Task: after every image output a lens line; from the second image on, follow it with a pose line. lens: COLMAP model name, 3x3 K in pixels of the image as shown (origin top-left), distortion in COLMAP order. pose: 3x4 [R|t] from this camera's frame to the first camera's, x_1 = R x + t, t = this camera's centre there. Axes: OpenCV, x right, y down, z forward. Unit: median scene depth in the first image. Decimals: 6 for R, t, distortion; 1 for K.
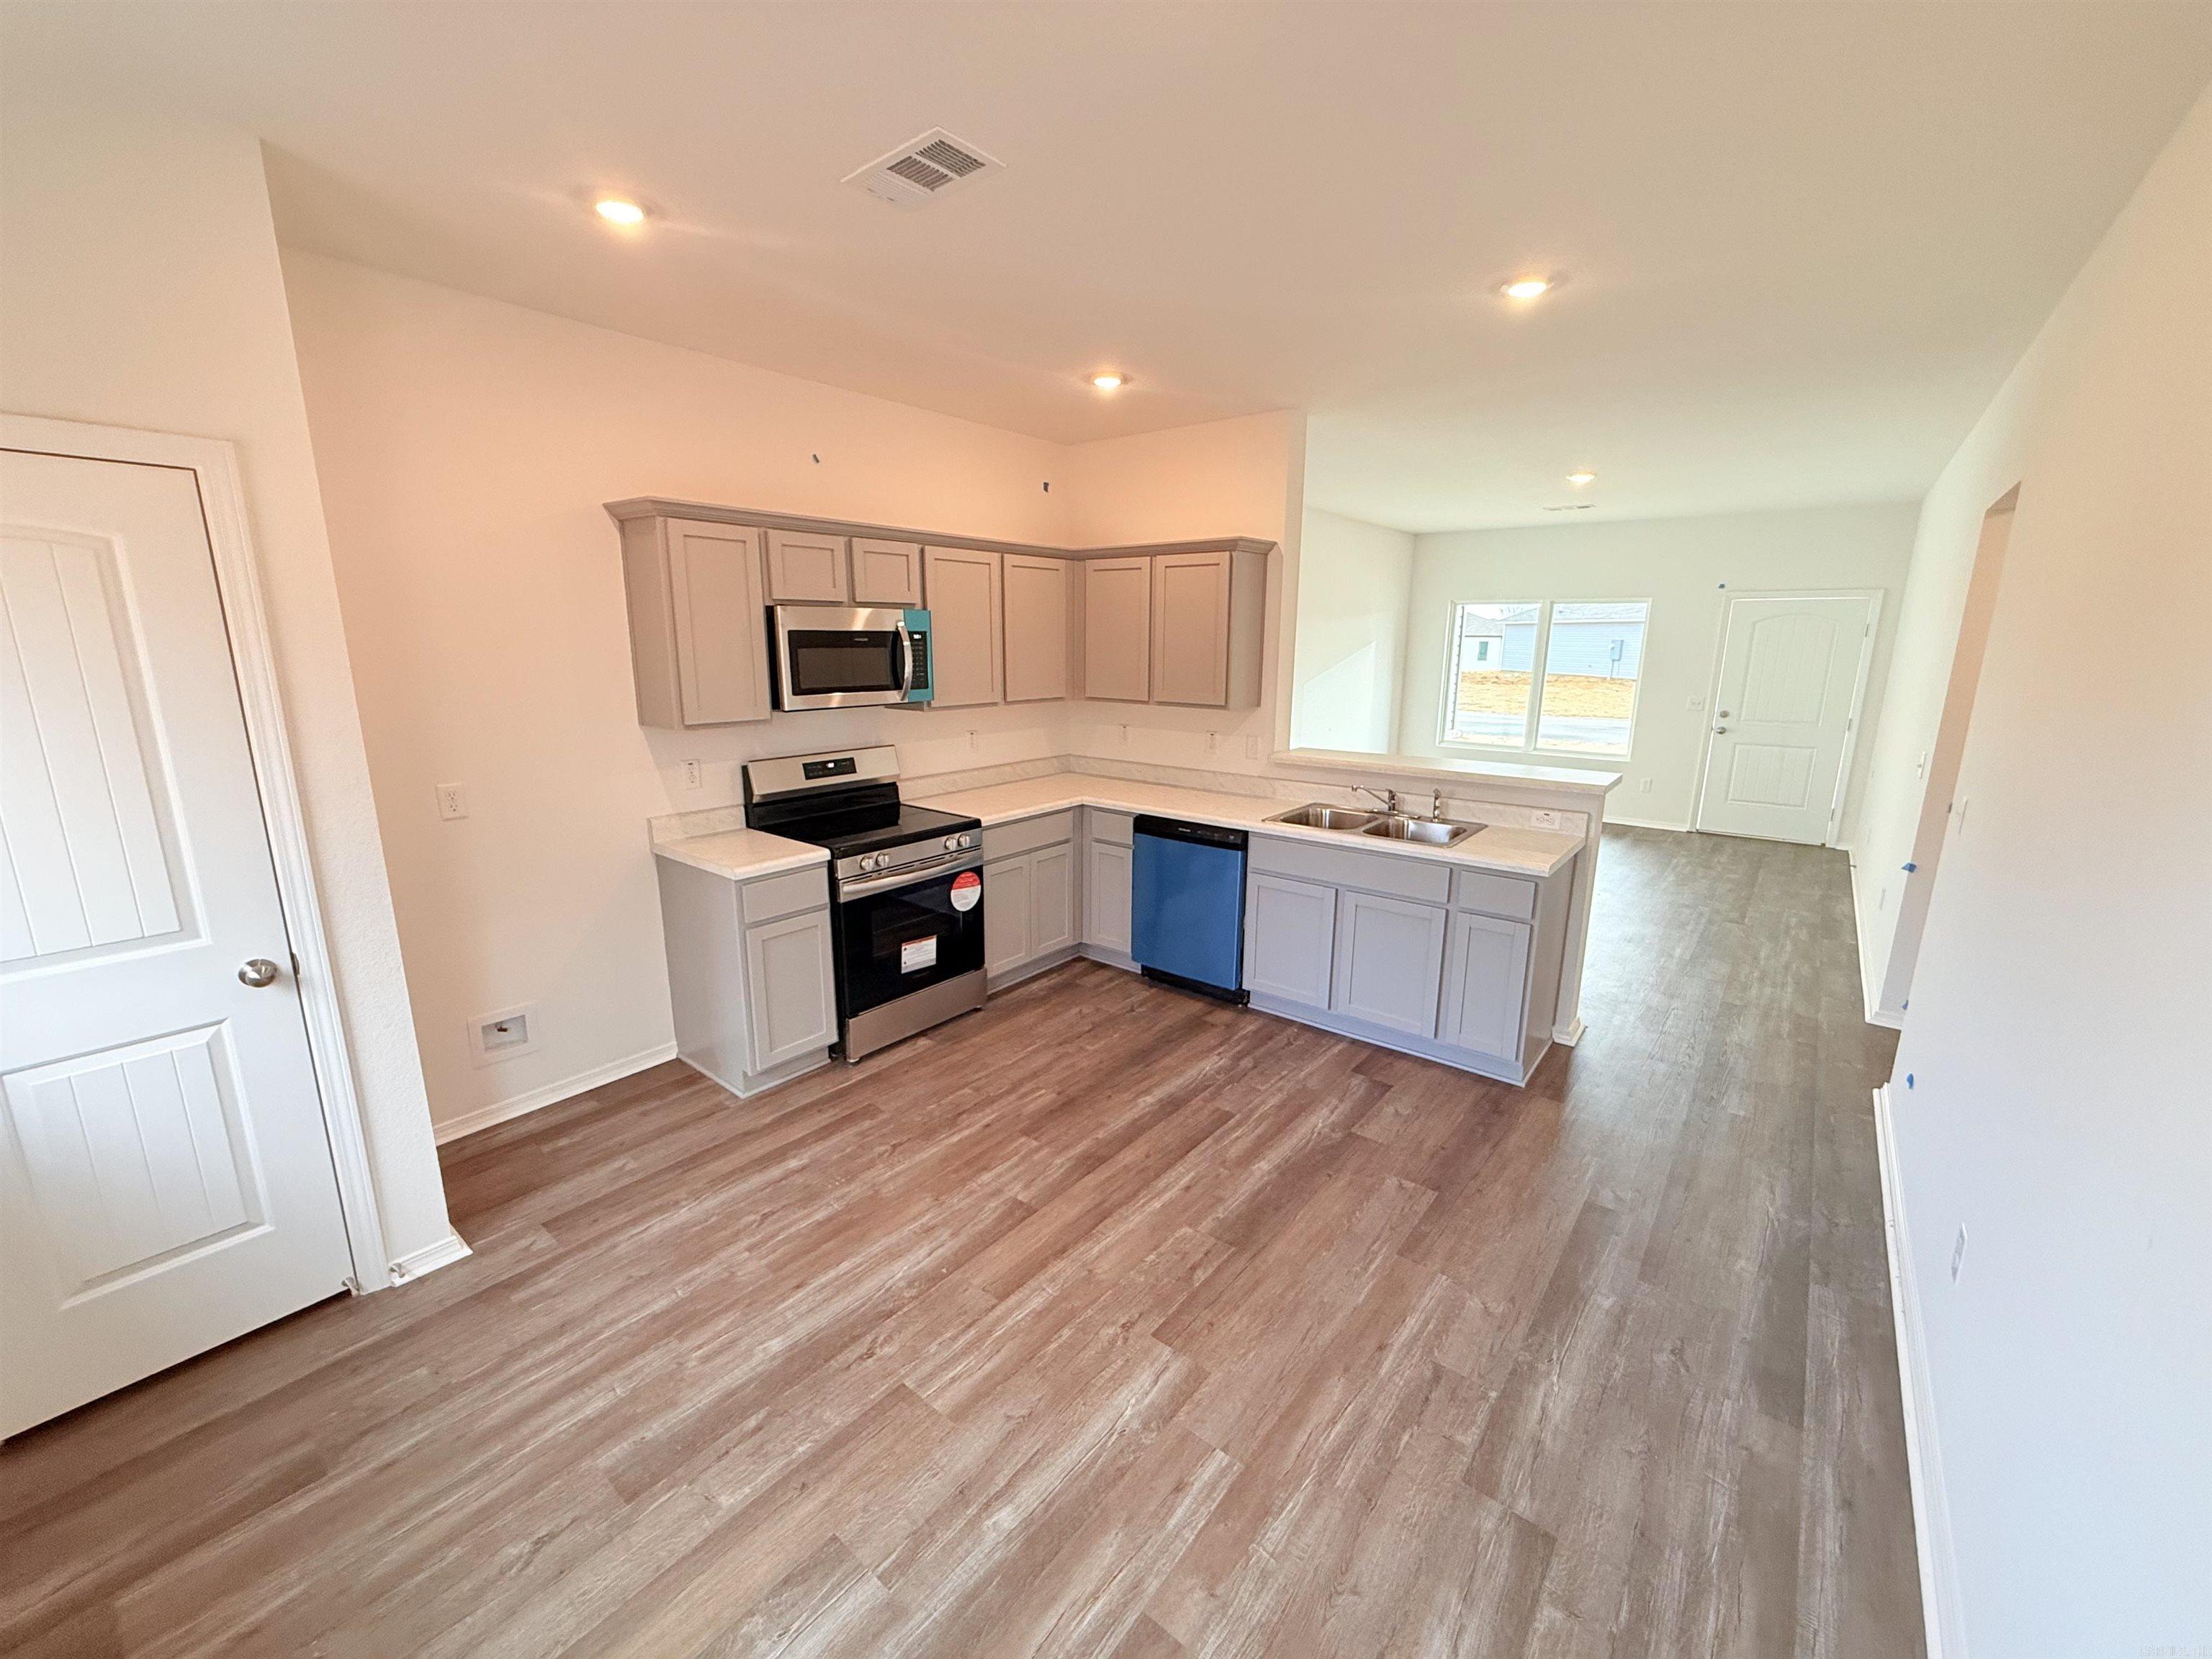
lens RADIAL K [[882.4, 0, 1100.7], [0, 882.4, 831.1], [0, 0, 1]] dist [-0.000455, -0.000136]
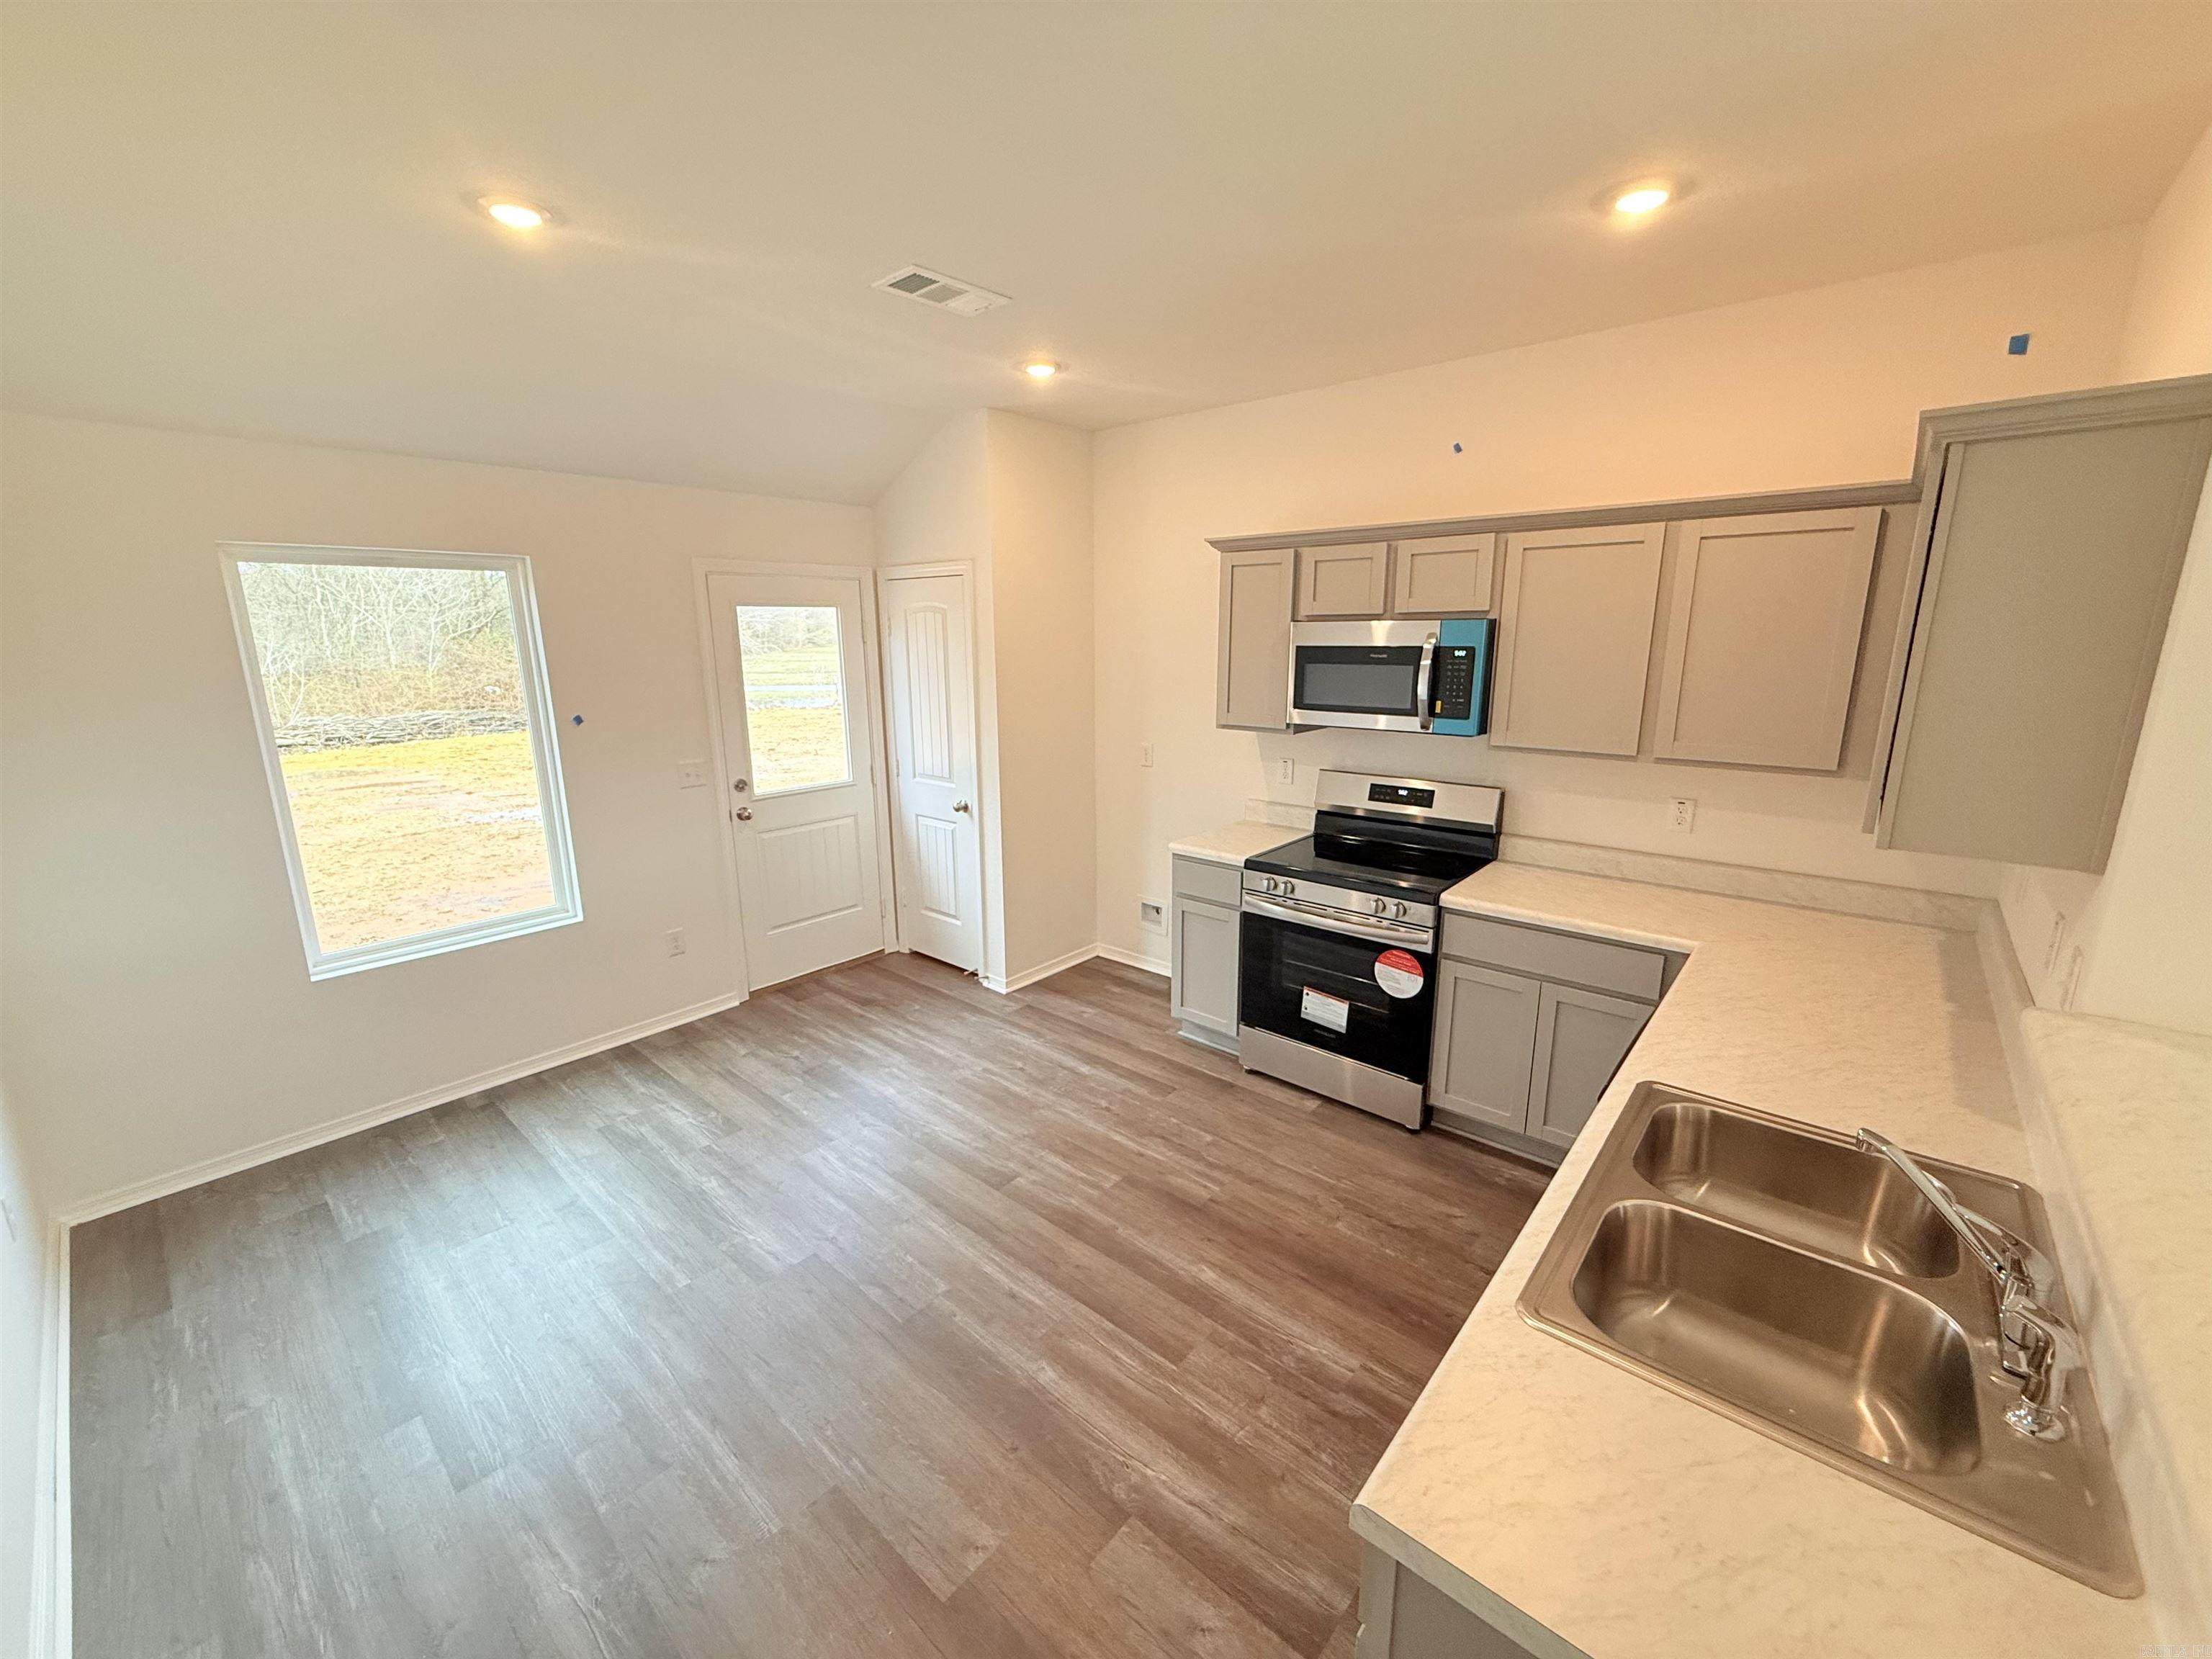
lens RADIAL K [[882.4, 0, 1100.7], [0, 882.4, 831.1], [0, 0, 1]] dist [-0.000455, -0.000136]
pose [[-0.041919, 0.218116, -0.975022, 0.678368], [-0.209679, 0.952227, 0.222031, -0.195527], [0.976871, 0.213749, 0.005818, 0.790221]]
